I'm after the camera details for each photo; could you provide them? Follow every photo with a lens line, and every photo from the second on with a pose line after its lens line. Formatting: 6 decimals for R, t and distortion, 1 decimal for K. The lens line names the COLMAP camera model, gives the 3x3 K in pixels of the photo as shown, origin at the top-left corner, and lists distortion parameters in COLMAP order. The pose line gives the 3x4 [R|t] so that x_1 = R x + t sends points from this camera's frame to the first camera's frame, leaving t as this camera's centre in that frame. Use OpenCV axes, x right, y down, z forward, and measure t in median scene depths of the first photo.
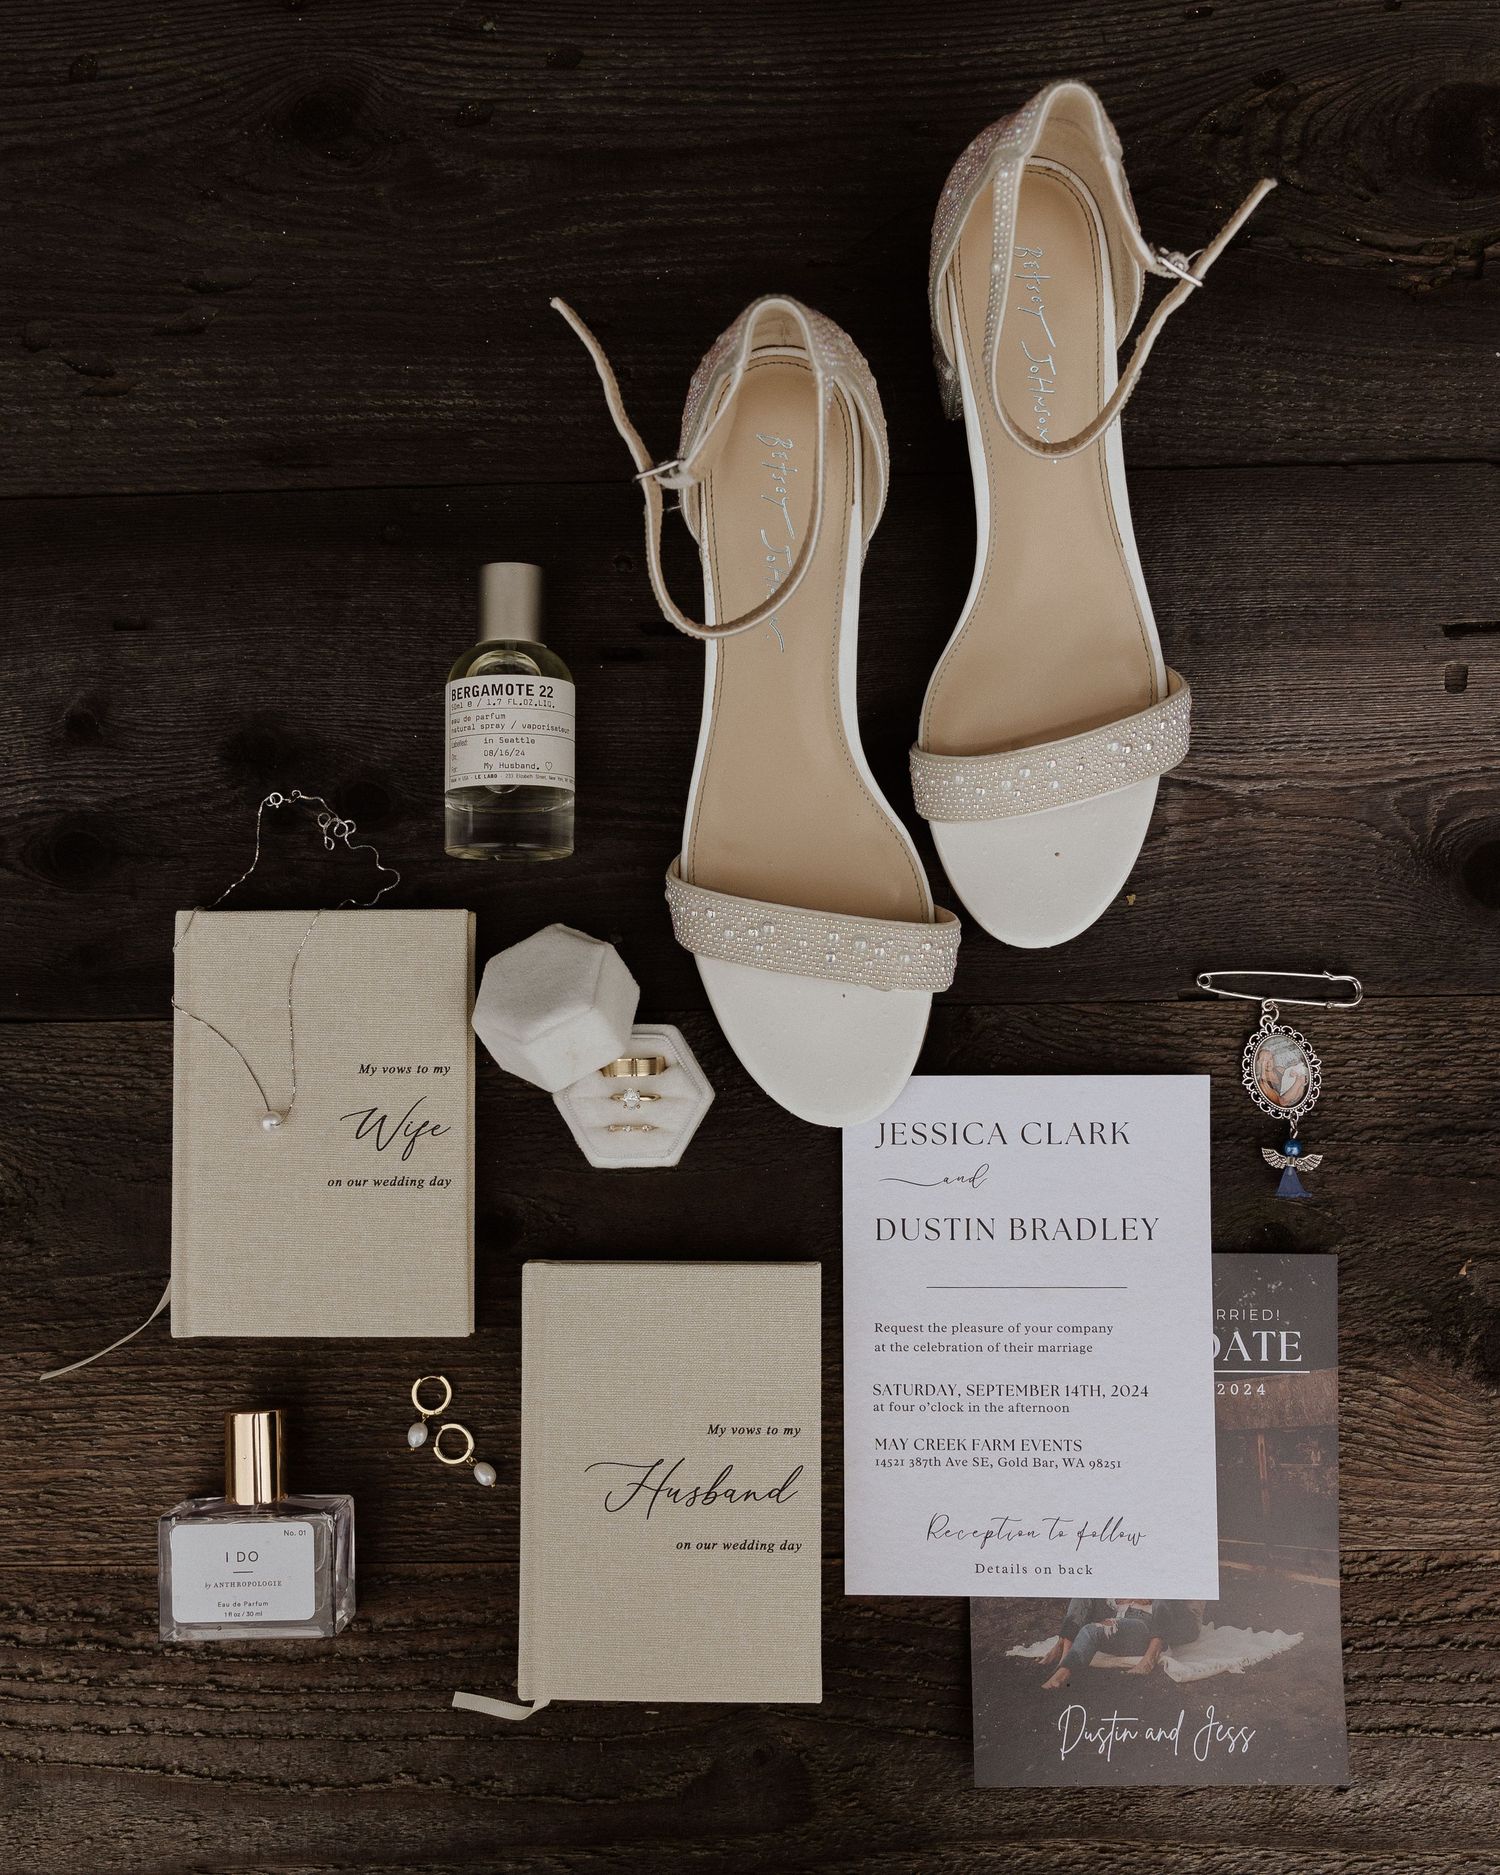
lens RADIAL K [[1820.3, 0, 739.9], [0, 1820.3, 930.1], [0, 0, 1]] dist [-0.016529, 0.000000]
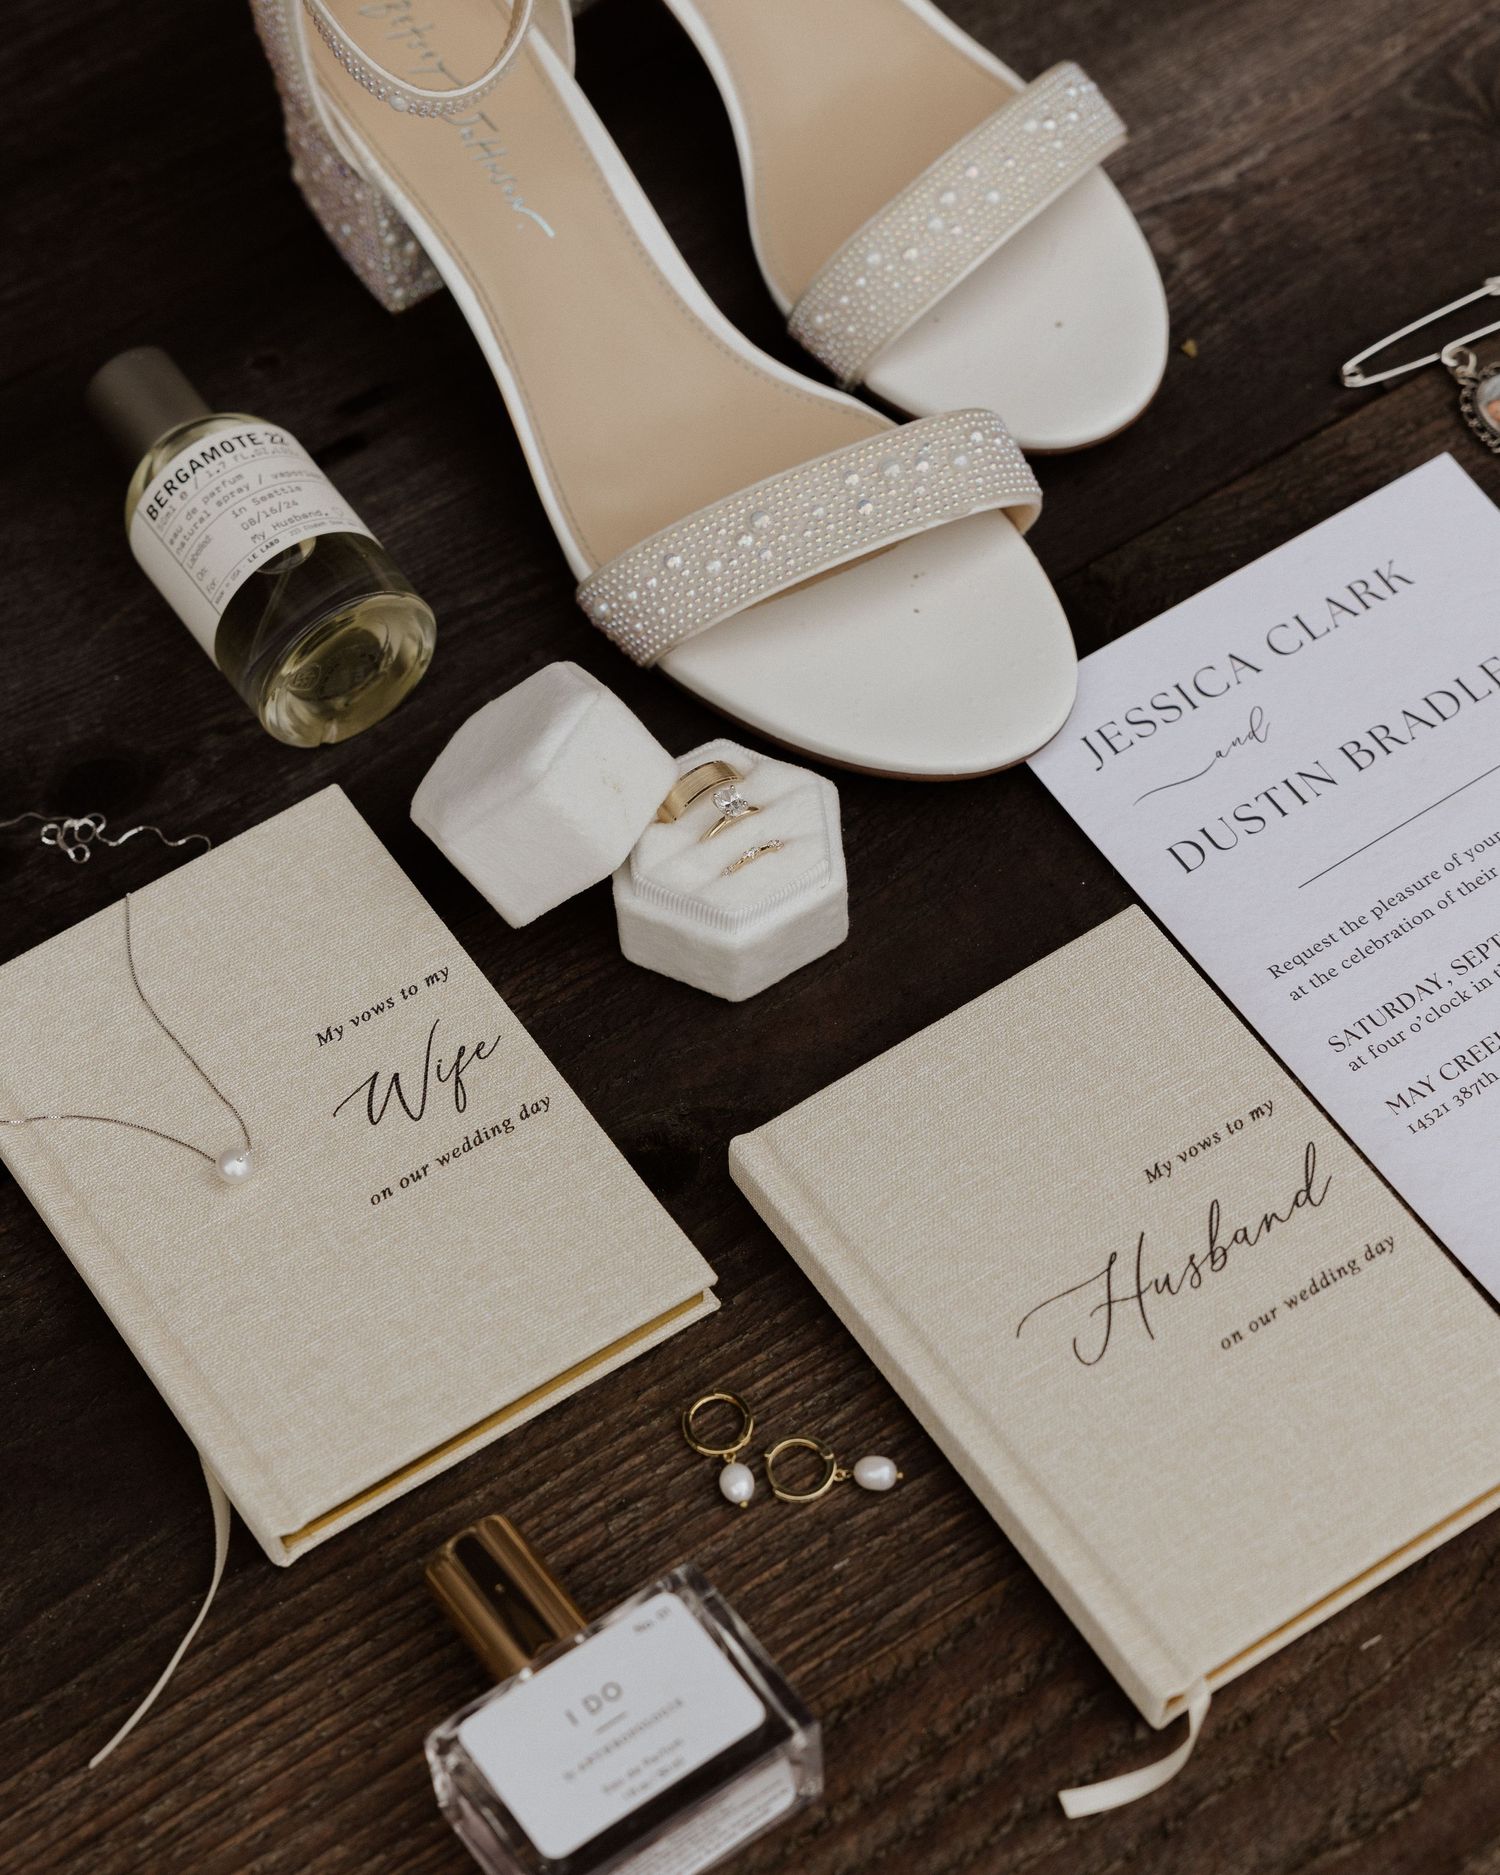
lens RADIAL K [[3779.4, 0, 757.2], [0, 3779.4, 938.1], [0, 0, 1]] dist [0.035089, 0.000000]
pose [[0.833486, -0.472041, 0.287191, -0.425060], [0.551904, 0.736191, -0.391695, 0.610223], [-0.026531, 0.484974, 0.874126, -0.099813]]
